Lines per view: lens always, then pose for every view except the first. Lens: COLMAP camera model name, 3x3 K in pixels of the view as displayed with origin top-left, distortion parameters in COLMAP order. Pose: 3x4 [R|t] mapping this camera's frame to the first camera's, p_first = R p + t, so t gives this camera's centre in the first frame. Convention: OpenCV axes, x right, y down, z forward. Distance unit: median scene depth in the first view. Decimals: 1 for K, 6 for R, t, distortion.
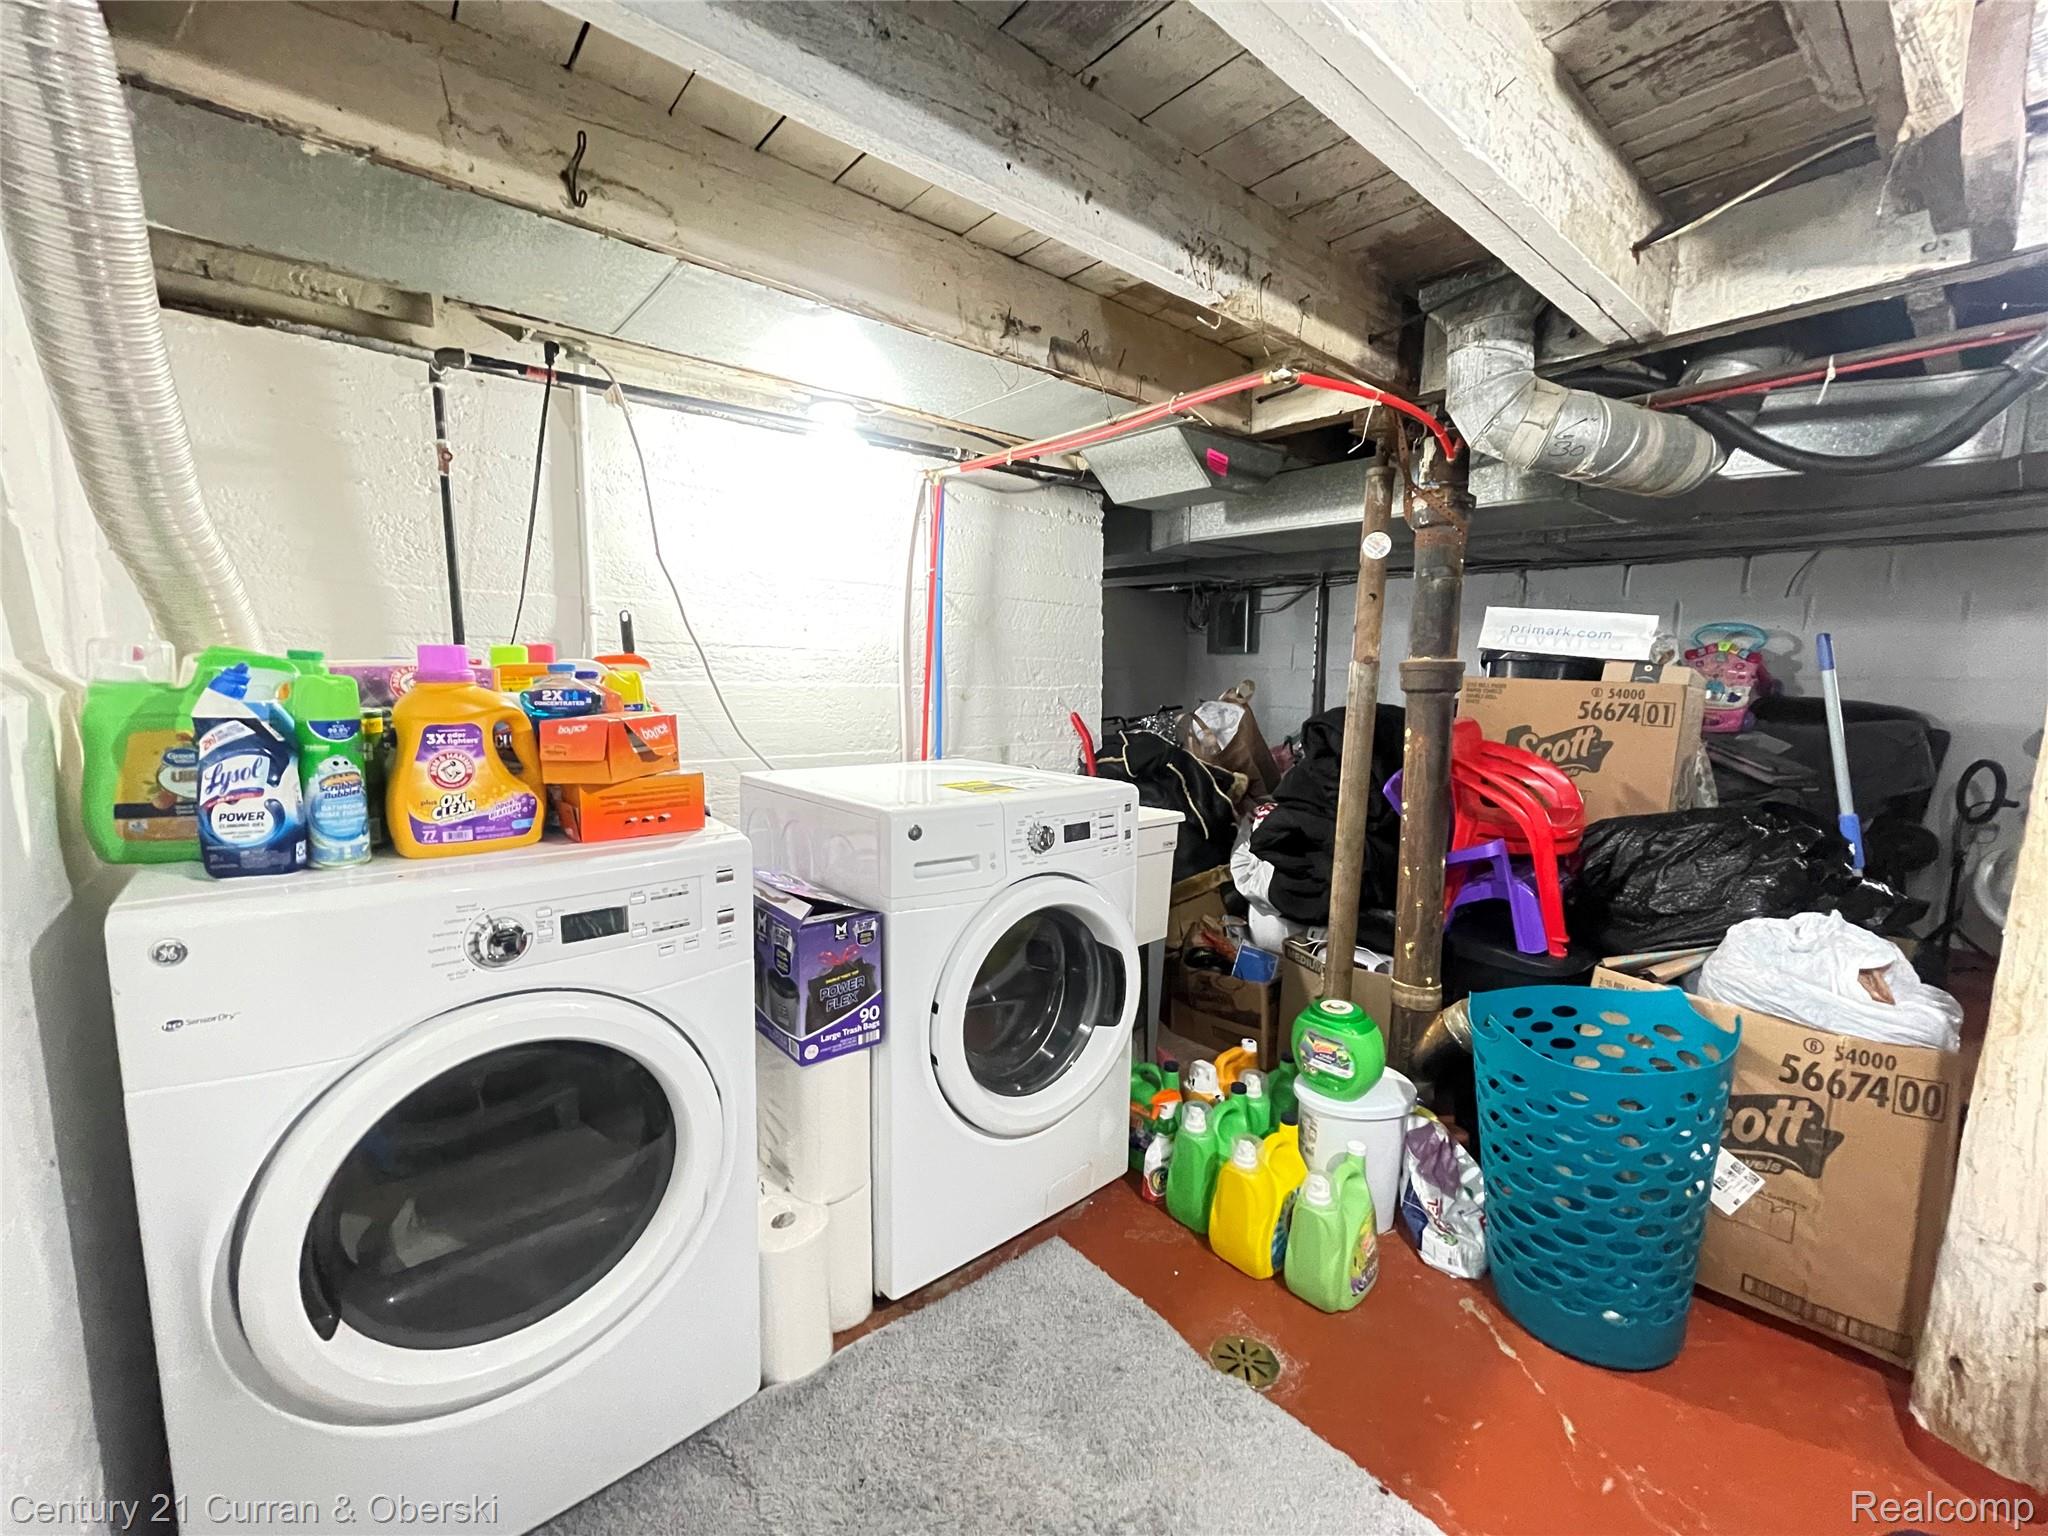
lens RADIAL K [[837.3, 0, 1018.1], [0, 837.3, 767.0], [0, 0, 1]] dist [0.000190, 0.000360]
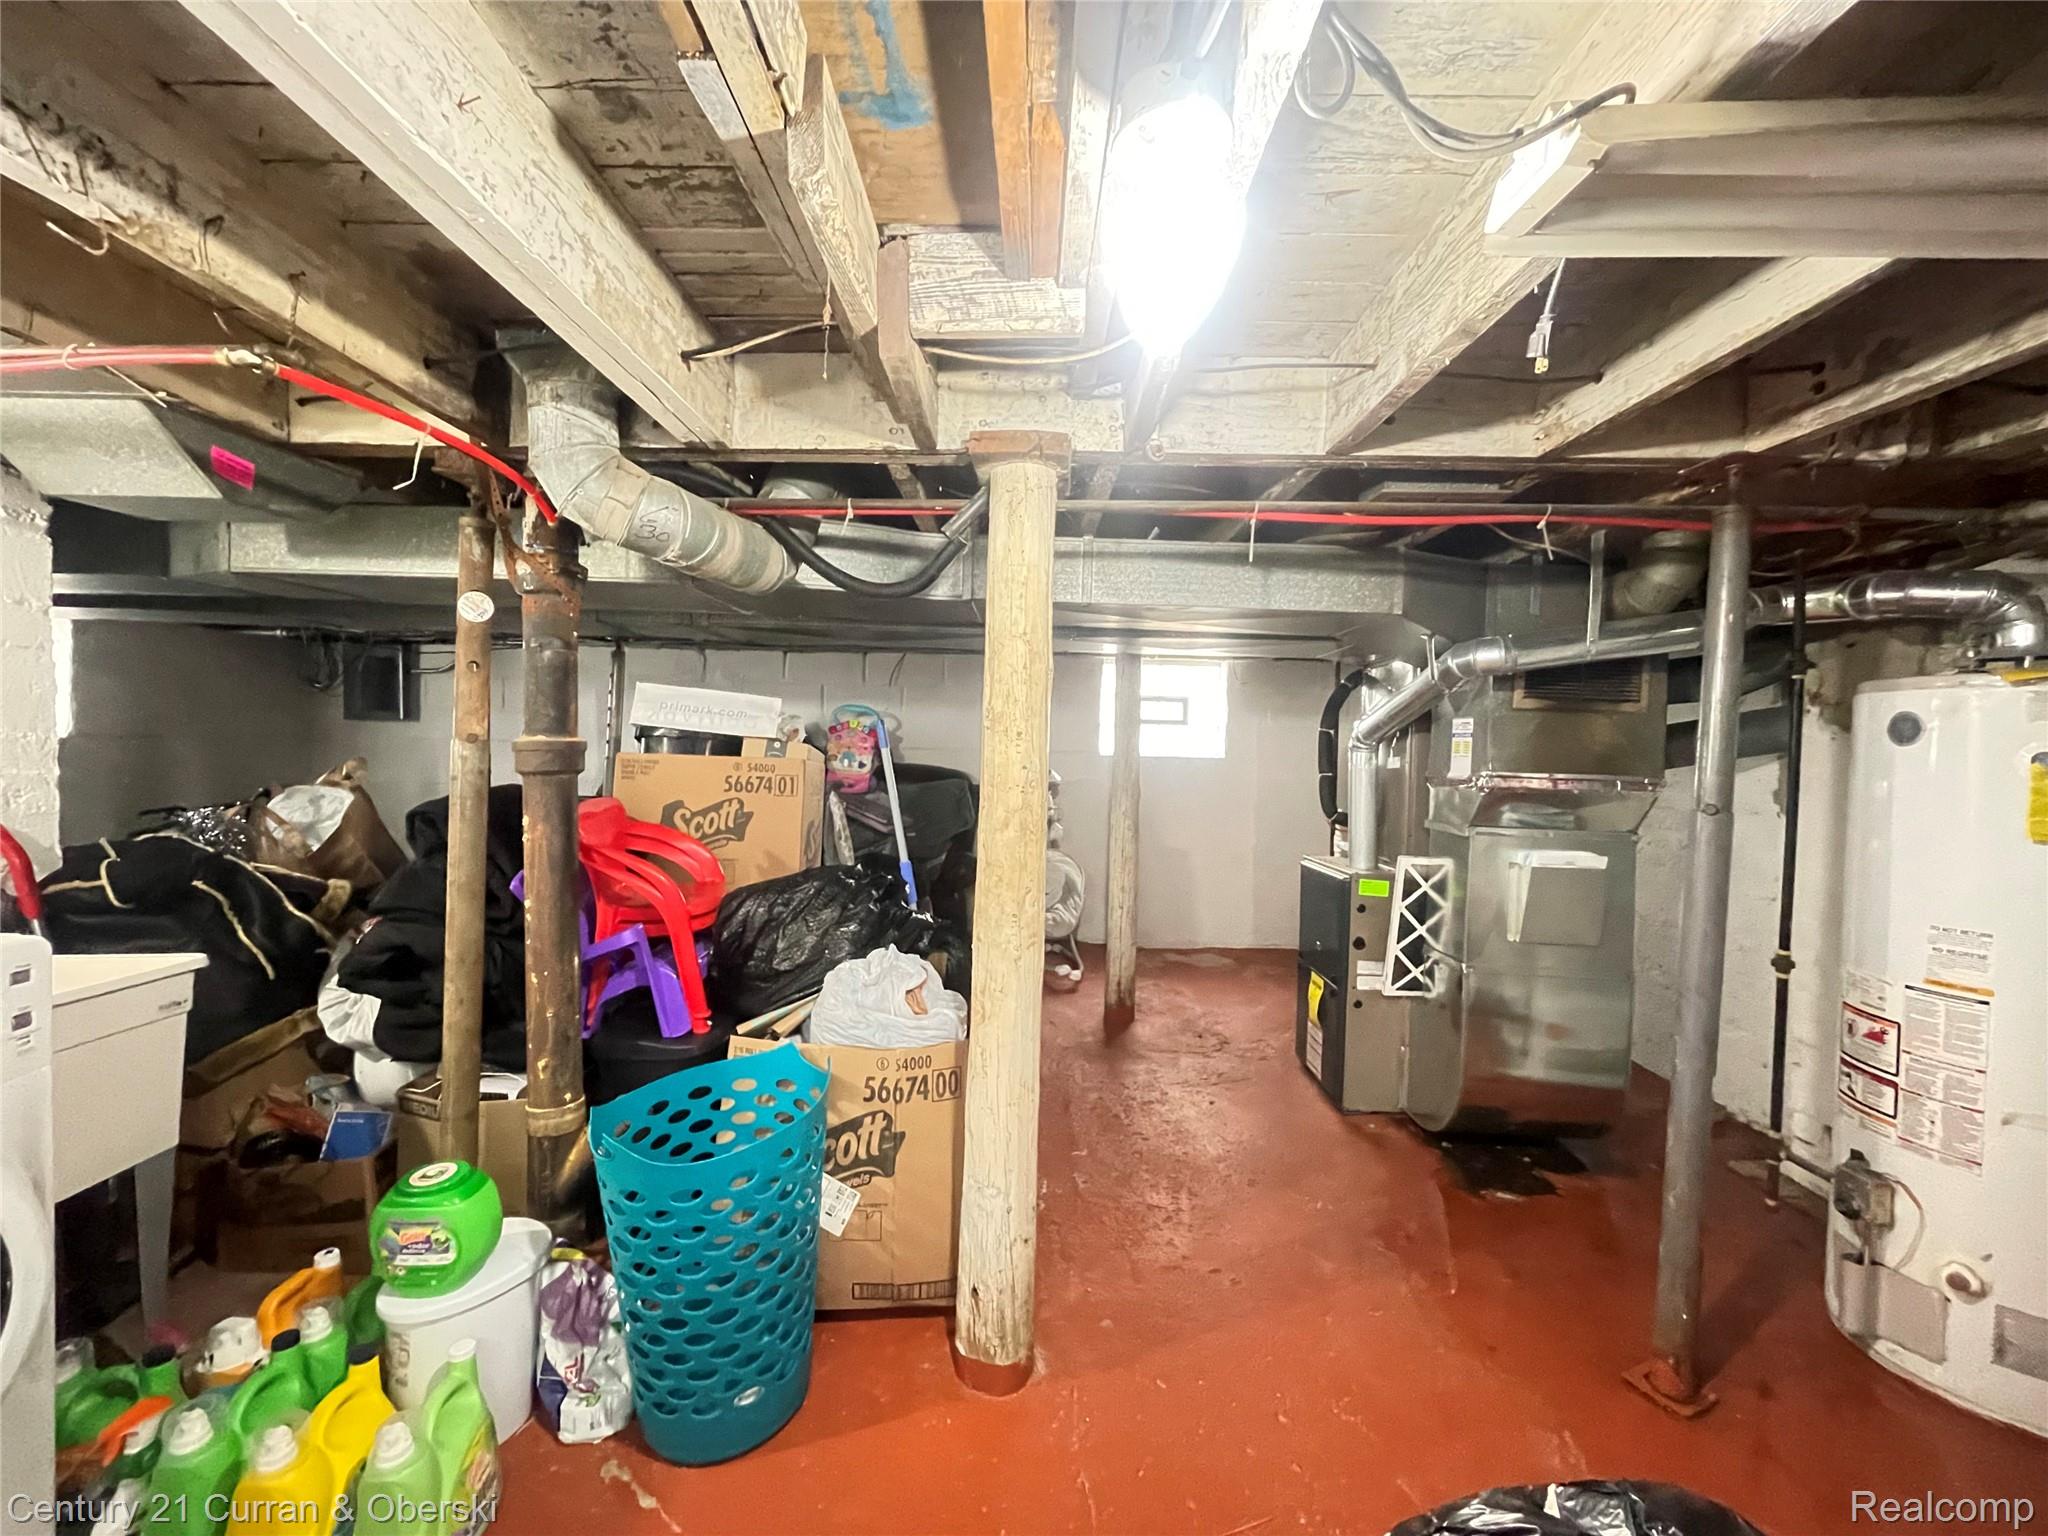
lens RADIAL K [[837.3, 0, 1025.5], [0, 837.3, 769.4], [0, 0, 1]] dist [0.000190, 0.000360]
pose [[0.648824, -0.024573, 0.760542, 0.154040], [0.083208, 0.995776, -0.038812, -0.018502], [-0.756376, 0.088465, 0.648128, 0.029812]]
